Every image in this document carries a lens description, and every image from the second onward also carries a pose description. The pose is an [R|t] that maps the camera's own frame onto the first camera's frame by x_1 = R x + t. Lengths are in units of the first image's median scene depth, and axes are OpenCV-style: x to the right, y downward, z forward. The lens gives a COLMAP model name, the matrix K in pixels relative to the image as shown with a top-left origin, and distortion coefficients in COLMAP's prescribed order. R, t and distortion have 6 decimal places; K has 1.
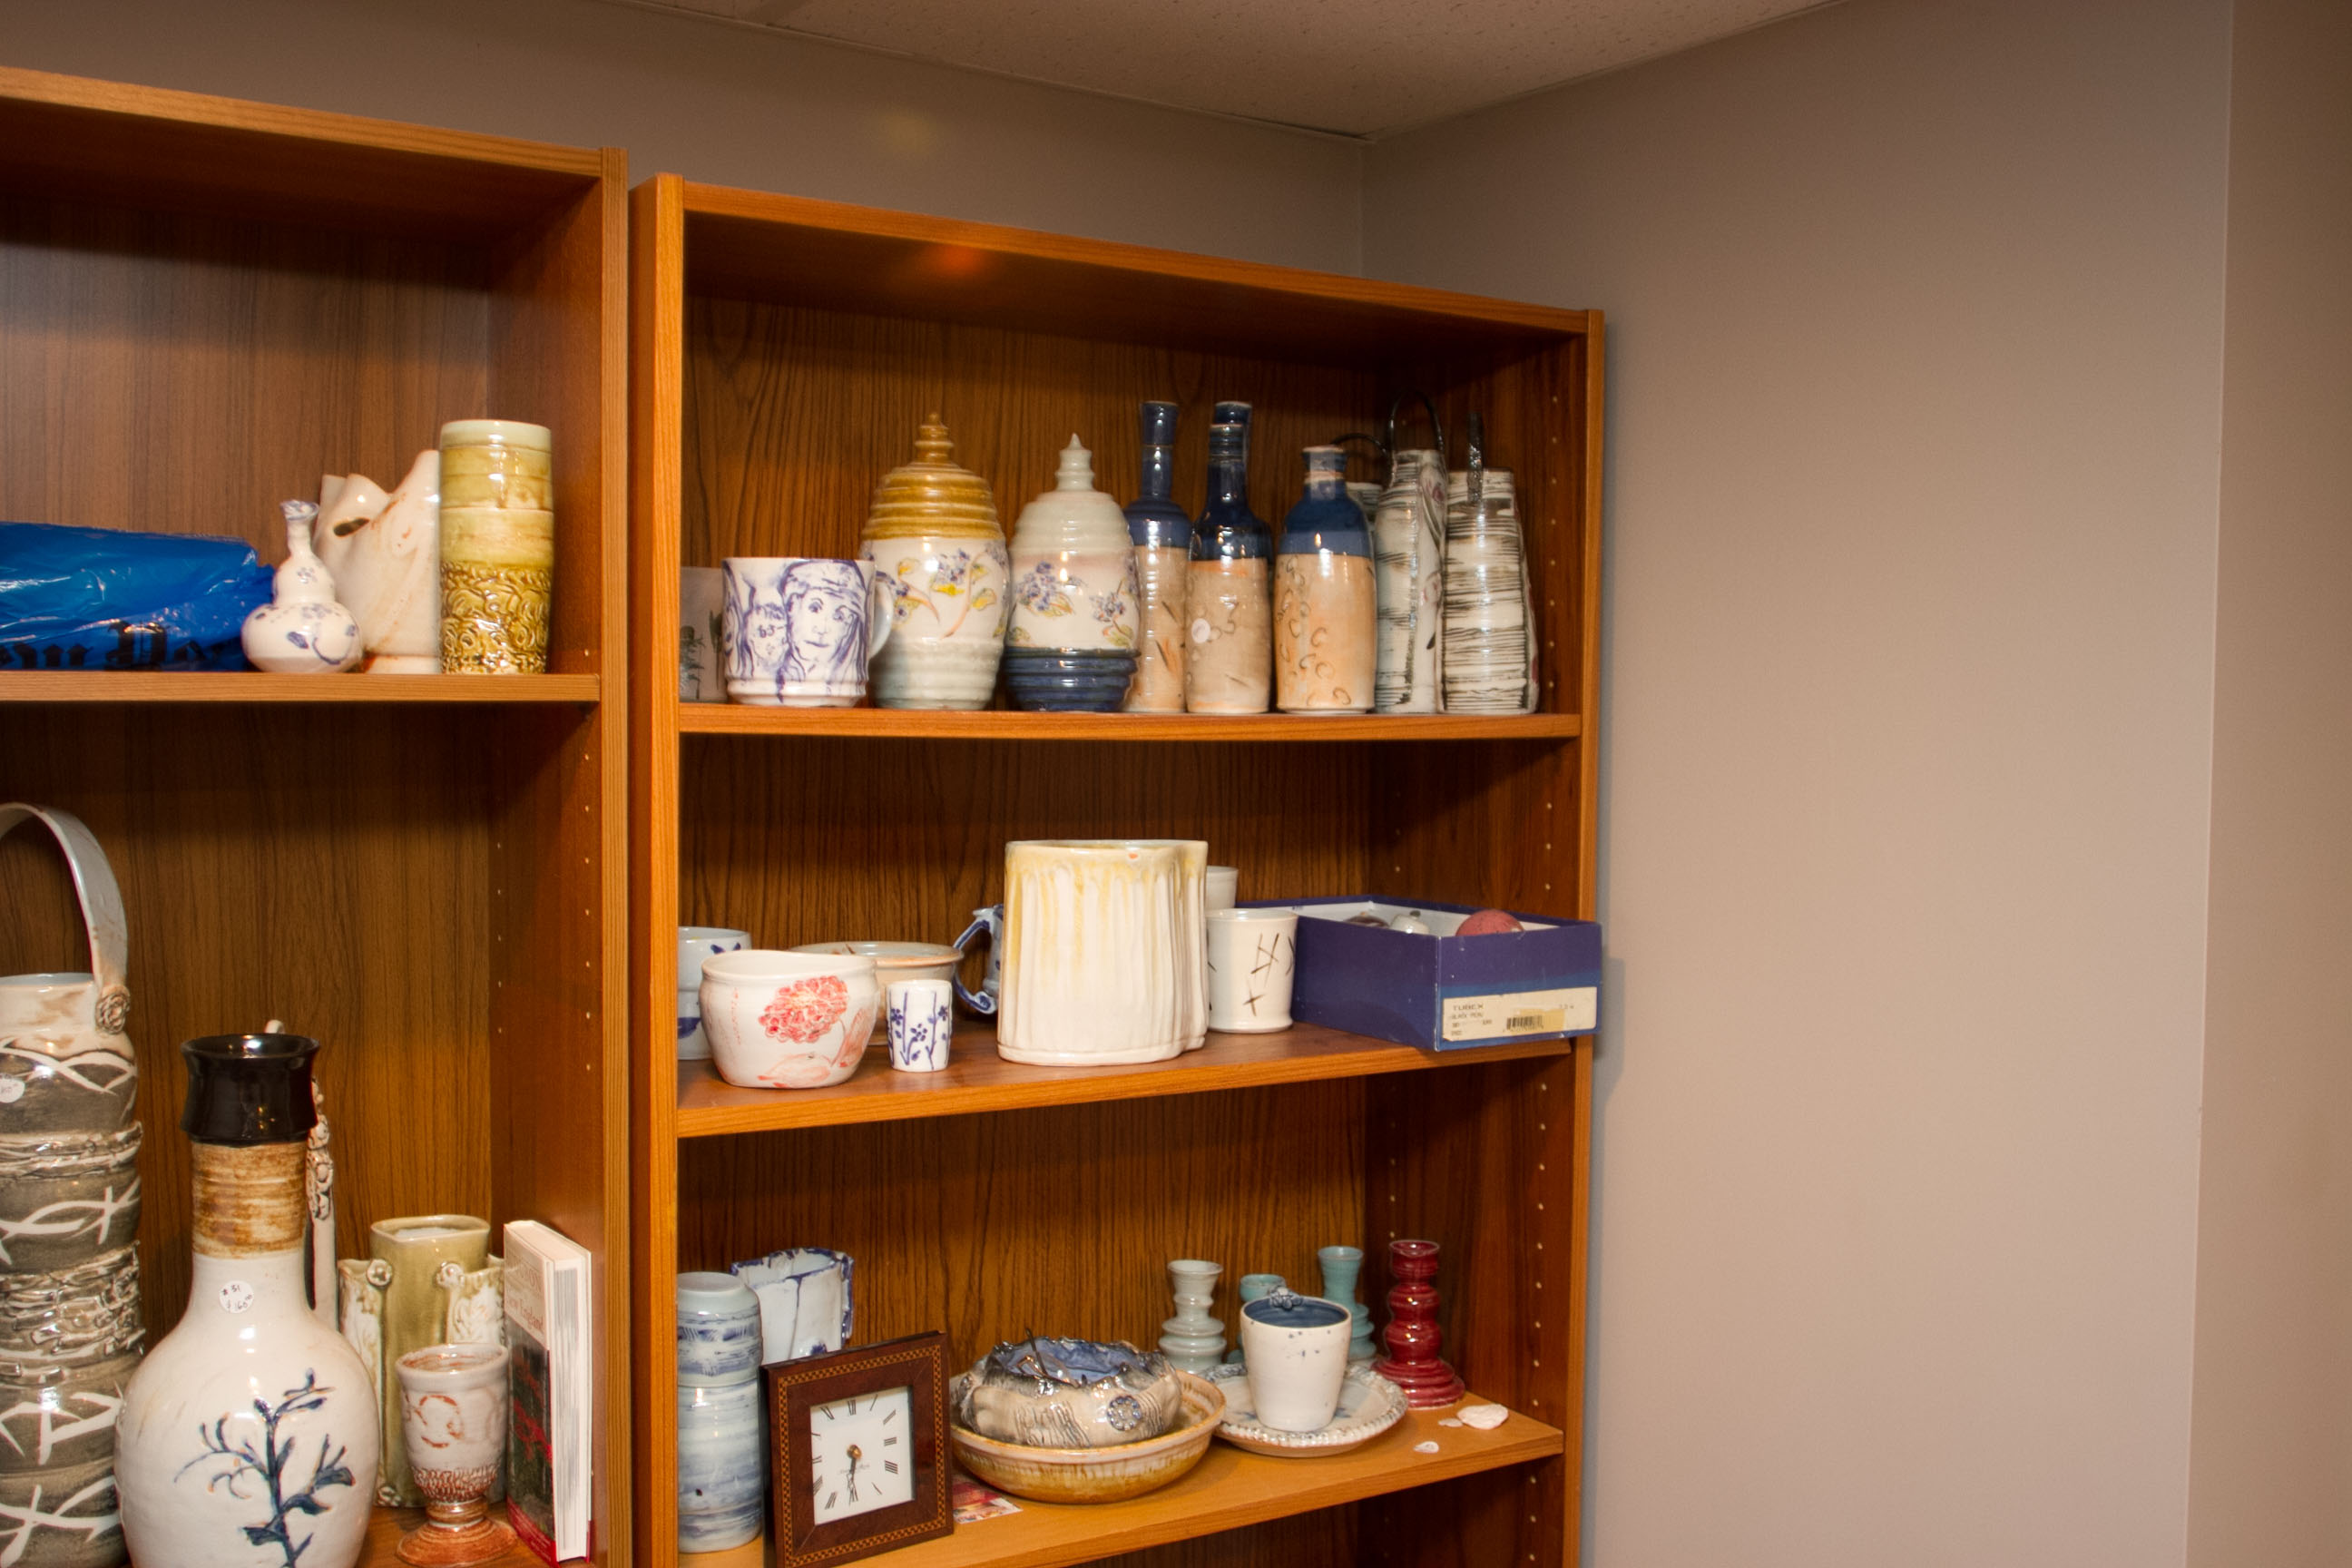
lens RADIAL K [[2171.1, 0, 1176.0], [0, 2171.1, 784.0], [0, 0, 1]] dist [-0.072065, 0.054649]
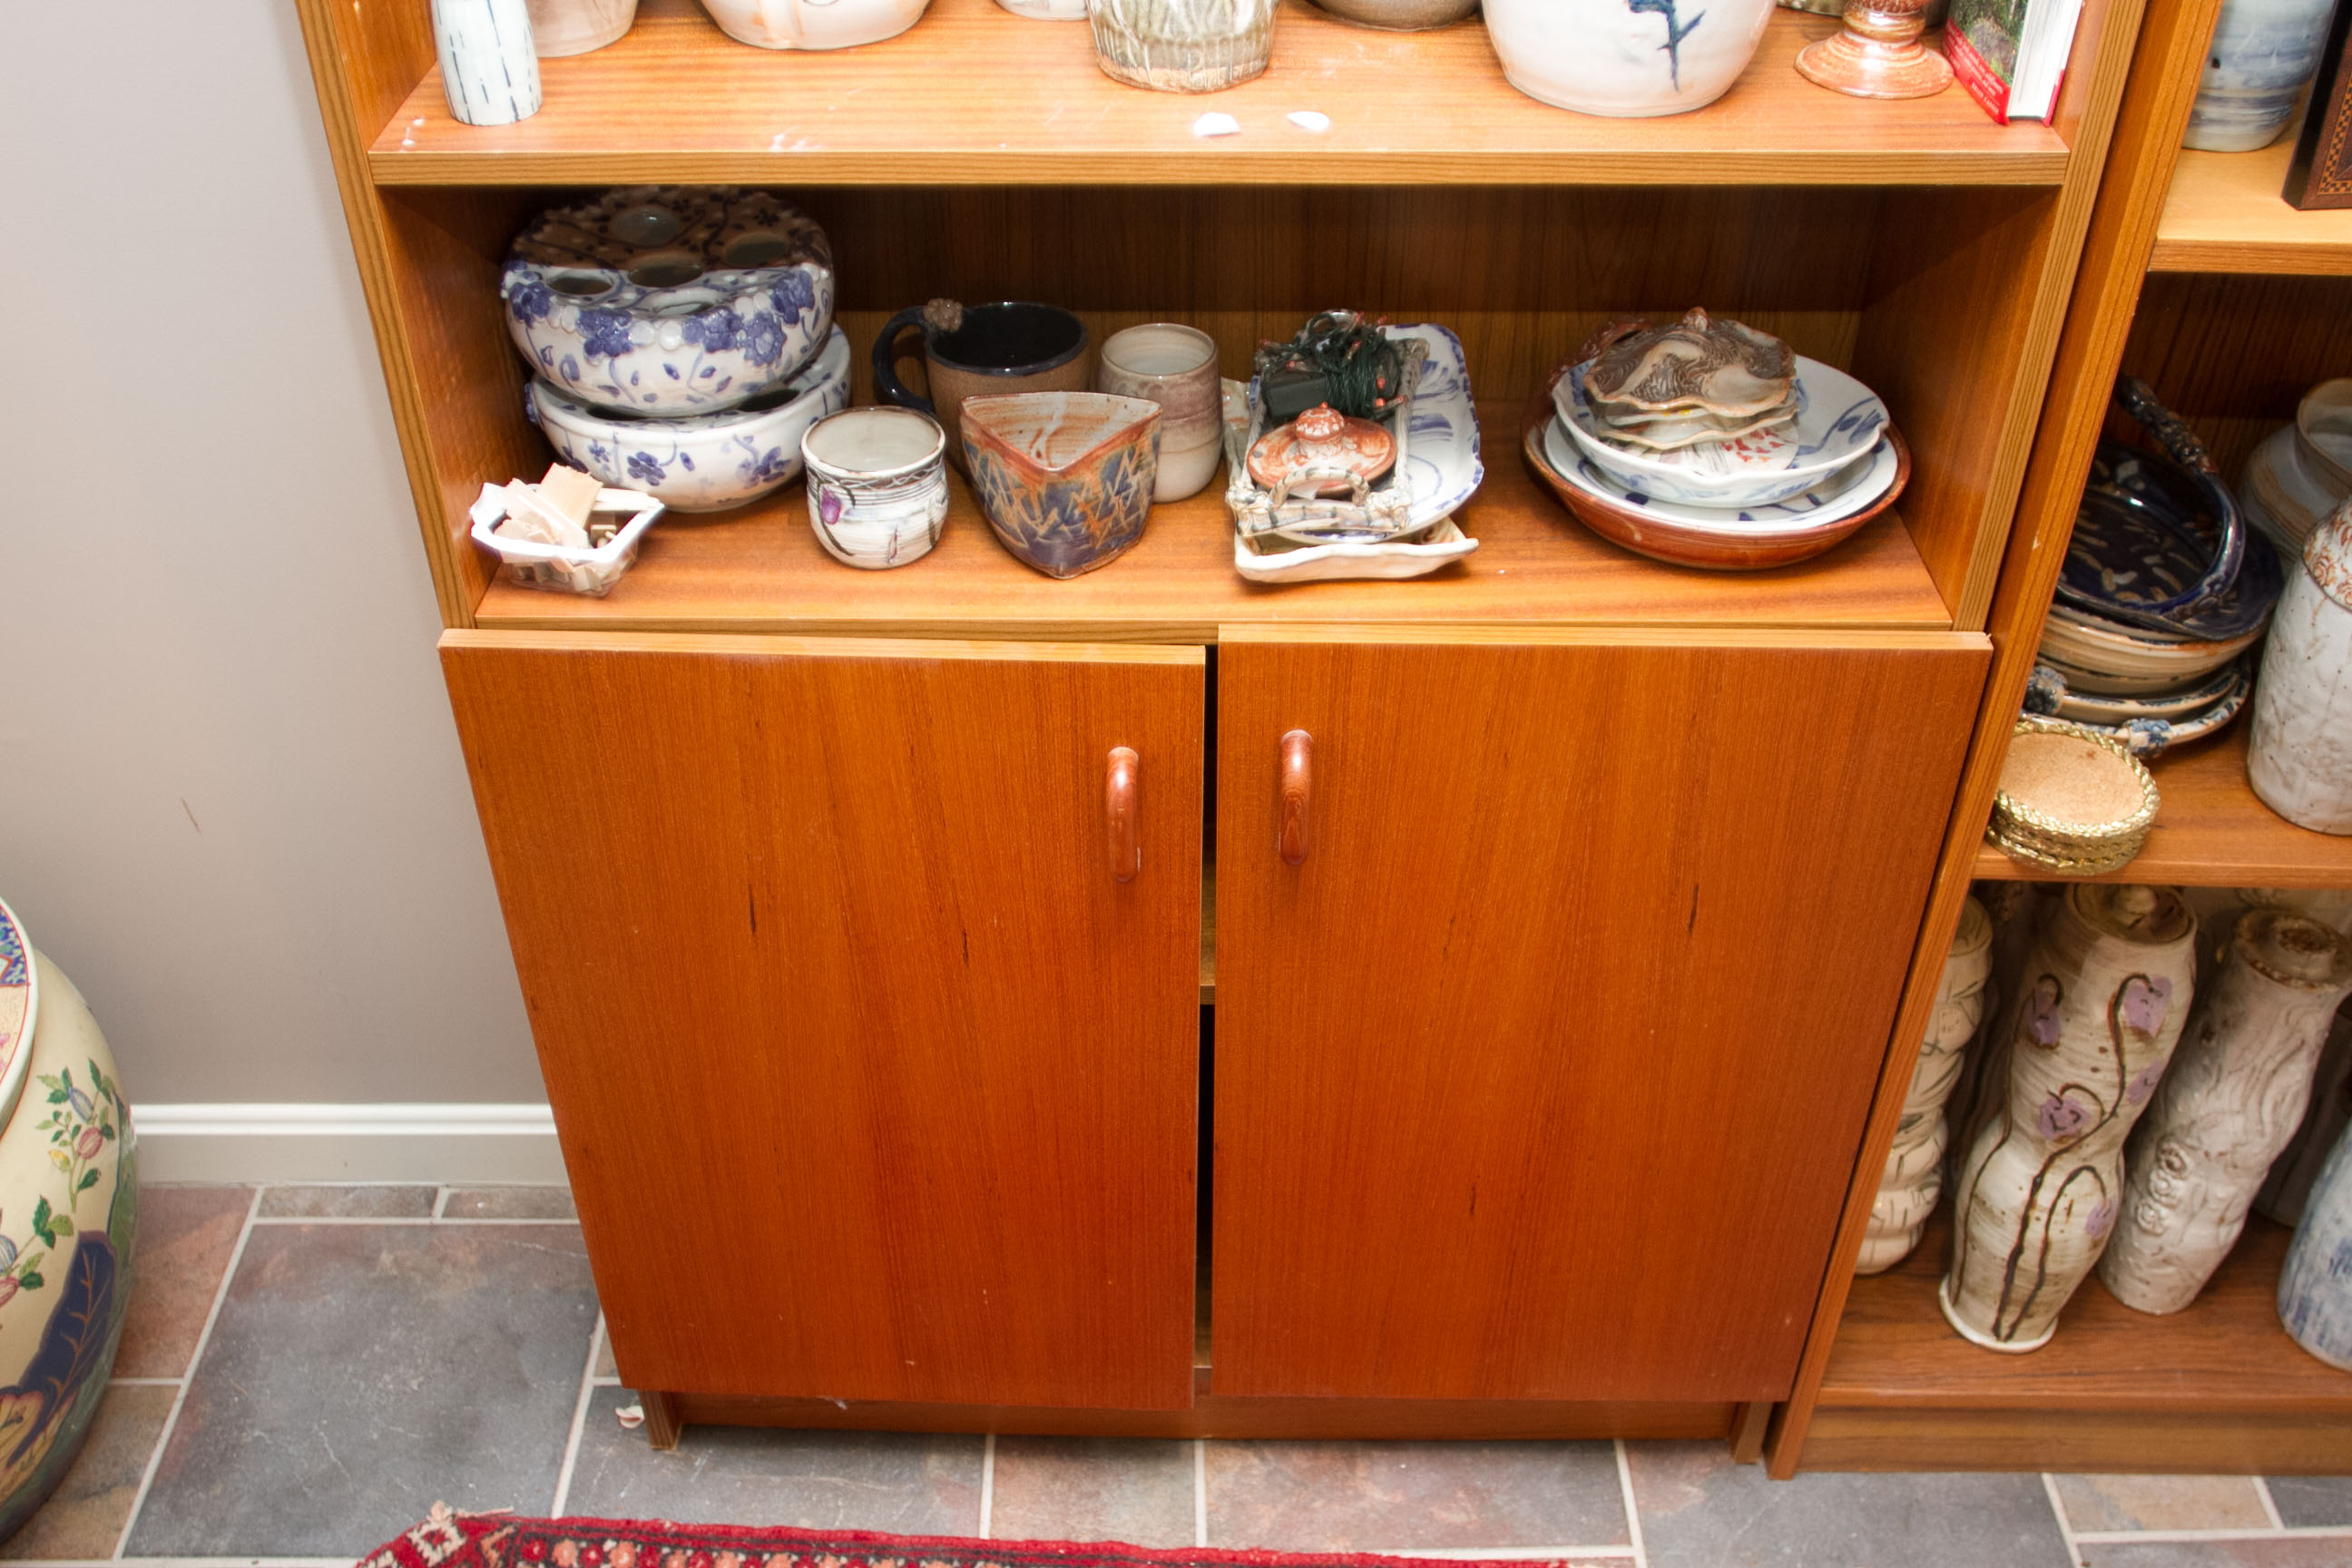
lens RADIAL K [[2171.1, 0, 1176.0], [0, 2171.1, 784.0], [0, 0, 1]] dist [-0.072065, 0.054649]
pose [[0.830905, 0.335148, -0.444155, -0.113907], [-0.008593, 0.805877, 0.592021, 0.107267], [0.556349, -0.488096, 0.672487, 0.219423]]
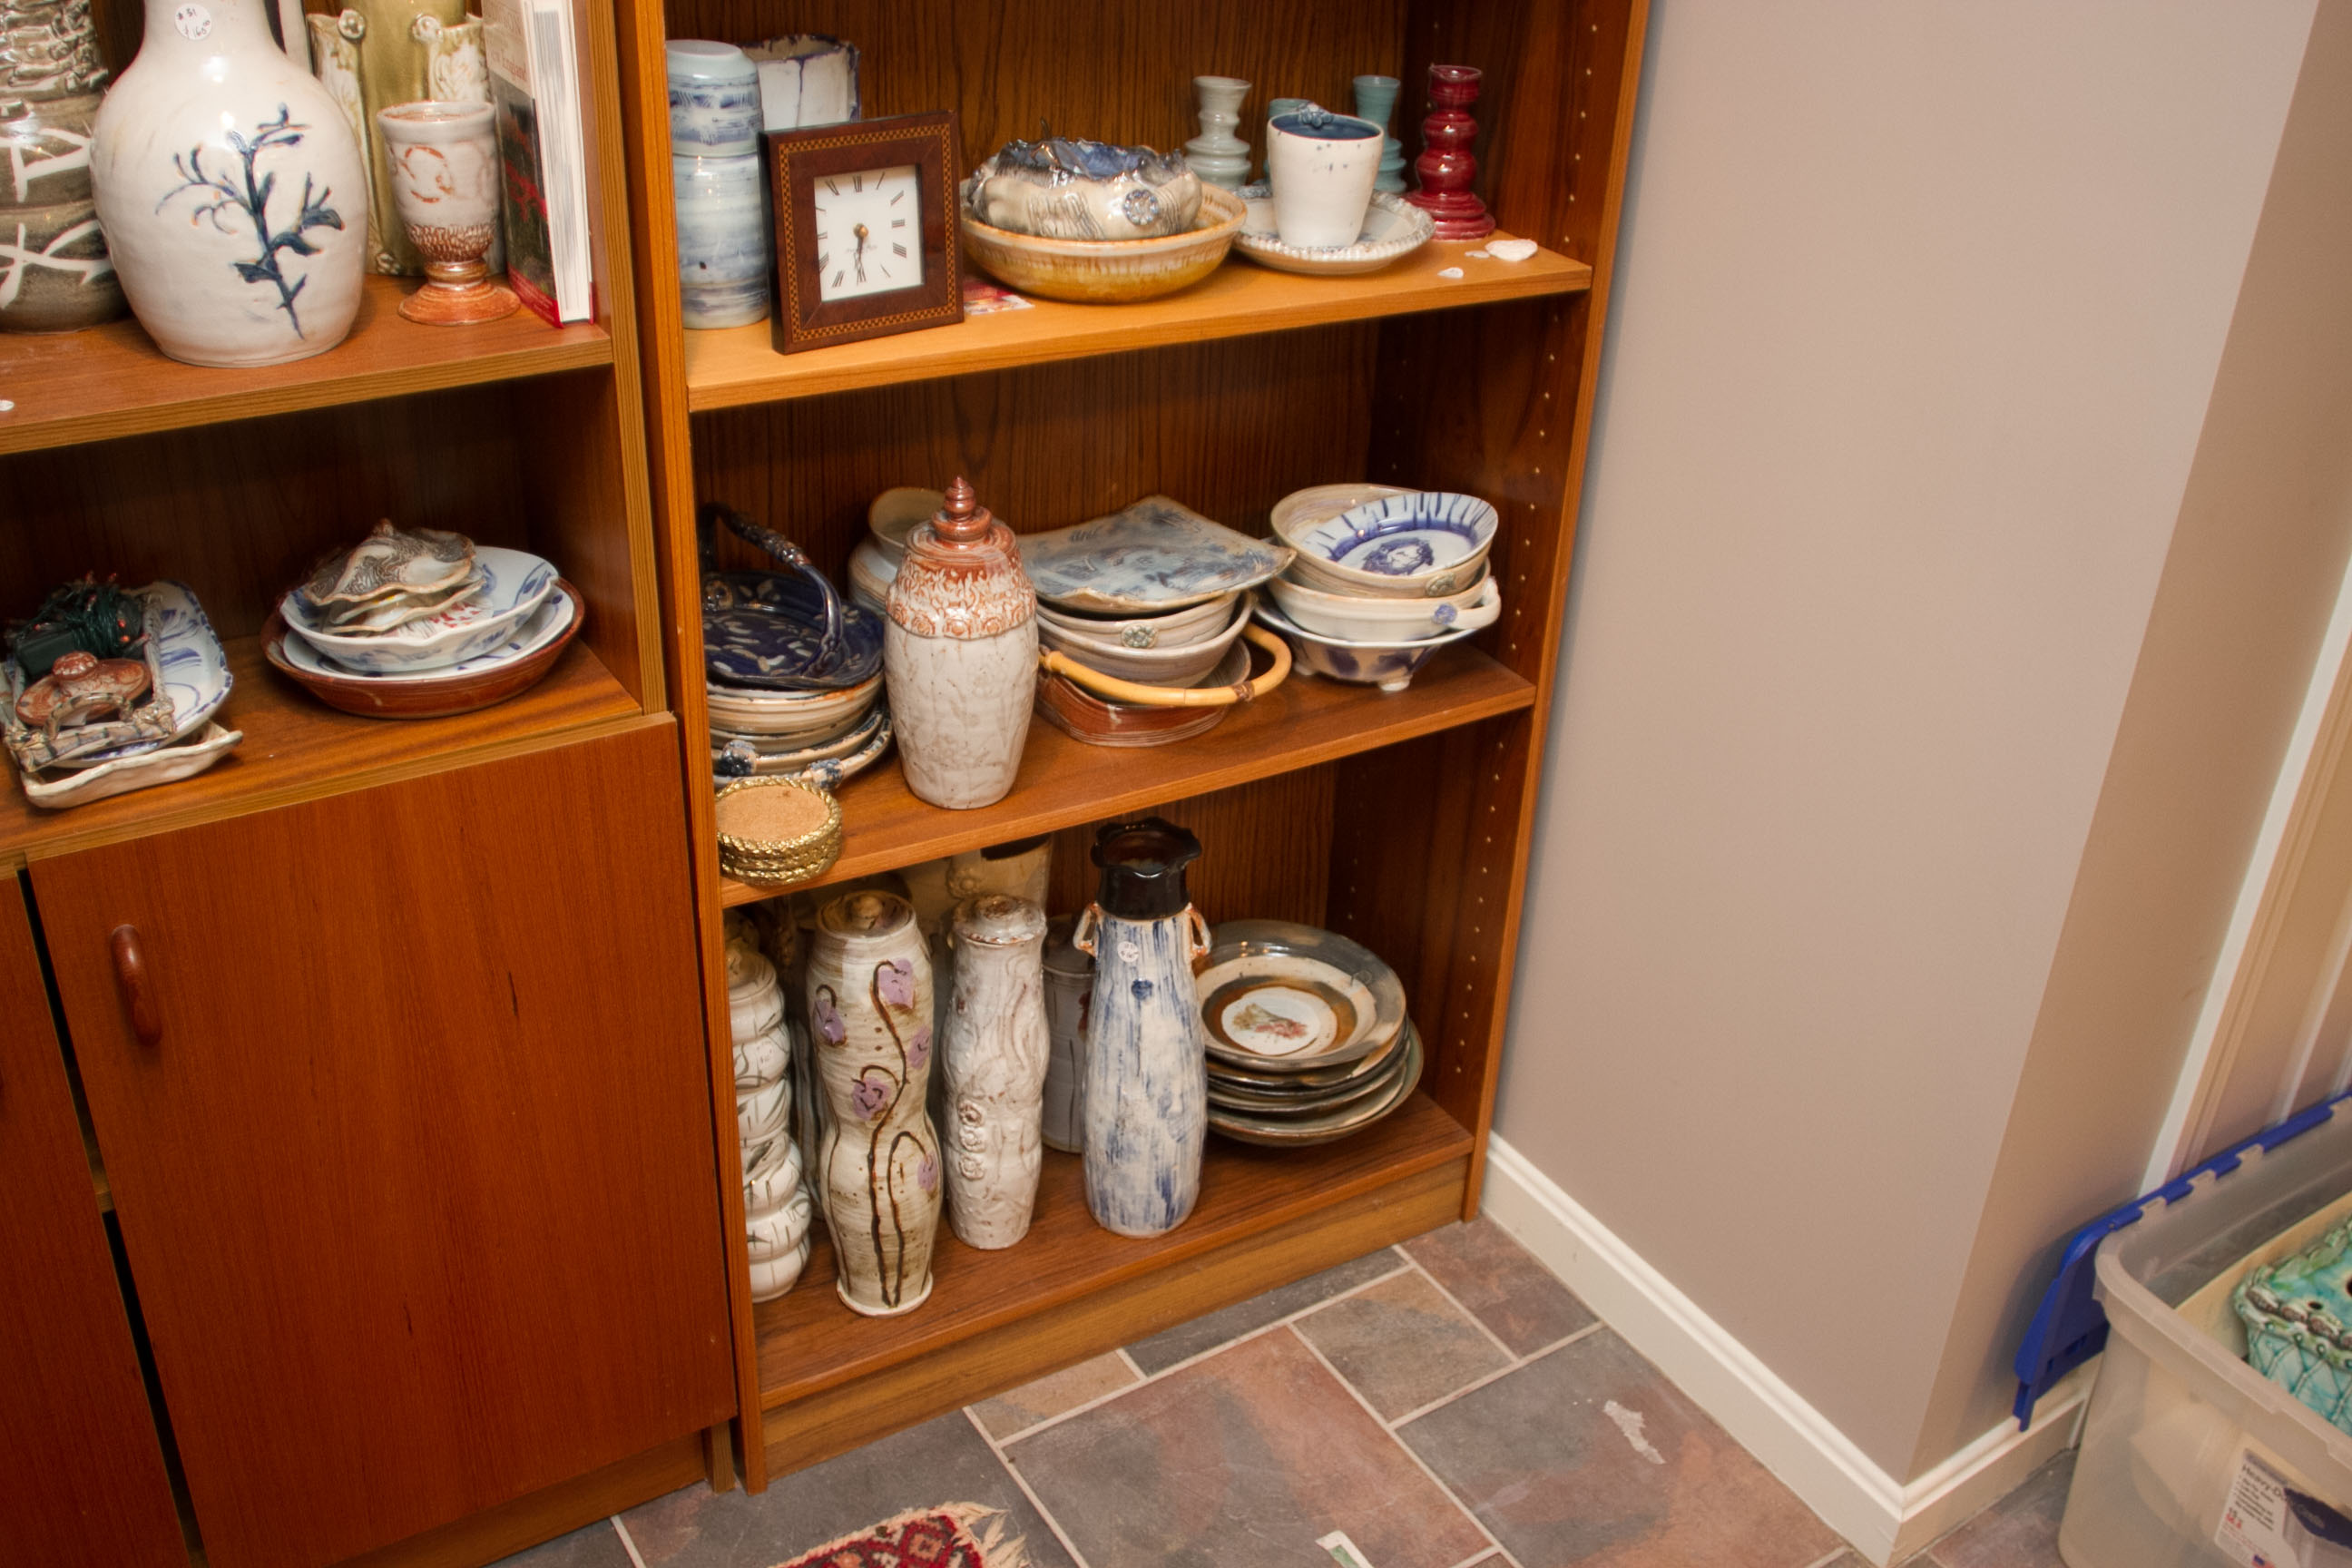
lens RADIAL K [[2171.1, 0, 1176.0], [0, 2171.1, 784.0], [0, 0, 1]] dist [-0.072065, 0.054649]
pose [[0.999155, 0.040780, -0.005080, 0.007372], [-0.034060, 0.890926, 0.452870, 0.087270], [0.022994, -0.452315, 0.891562, 0.024545]]
